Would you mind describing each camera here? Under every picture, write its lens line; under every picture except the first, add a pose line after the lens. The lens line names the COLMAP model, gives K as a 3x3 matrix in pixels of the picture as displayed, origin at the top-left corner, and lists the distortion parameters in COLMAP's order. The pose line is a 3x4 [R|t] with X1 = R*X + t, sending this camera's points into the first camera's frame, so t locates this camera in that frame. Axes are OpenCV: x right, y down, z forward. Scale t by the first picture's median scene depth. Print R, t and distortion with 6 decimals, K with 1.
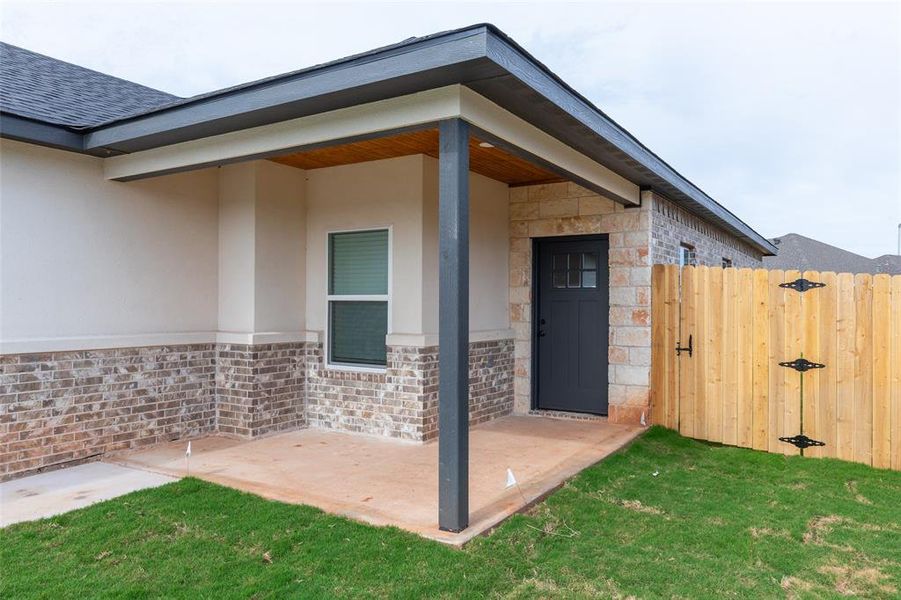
lens RADIAL K [[651.4, 0, 450.5], [0, 651.4, 300.0], [0, 0, 1]] dist [0.002369, -0.000194]
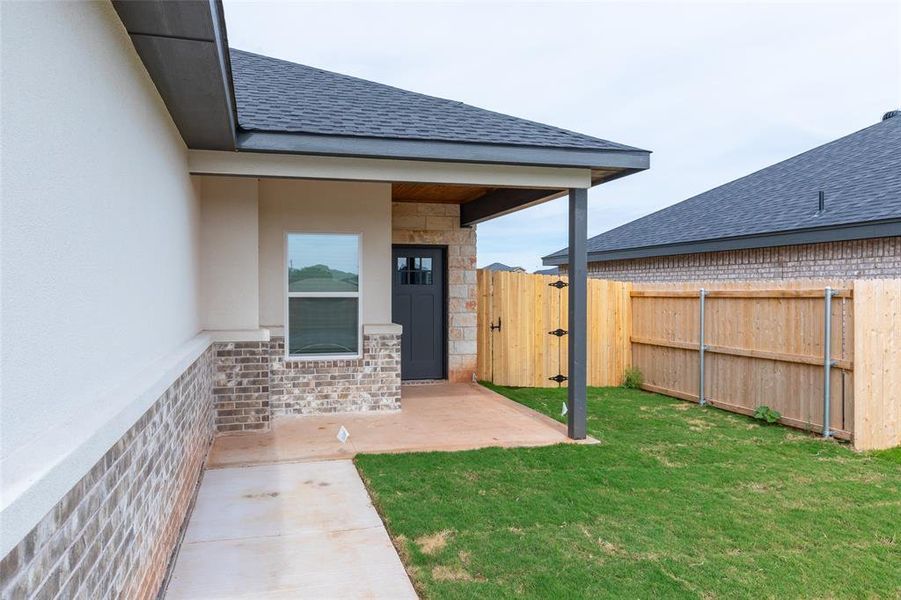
lens RADIAL K [[651.4, 0, 450.5], [0, 651.4, 300.0], [0, 0, 1]] dist [0.002369, -0.000194]
pose [[0.678220, -0.016181, 0.734681, -0.843362], [-0.000761, 0.999742, 0.022722, -0.020323], [-0.734859, -0.015970, 0.678032, 0.078674]]
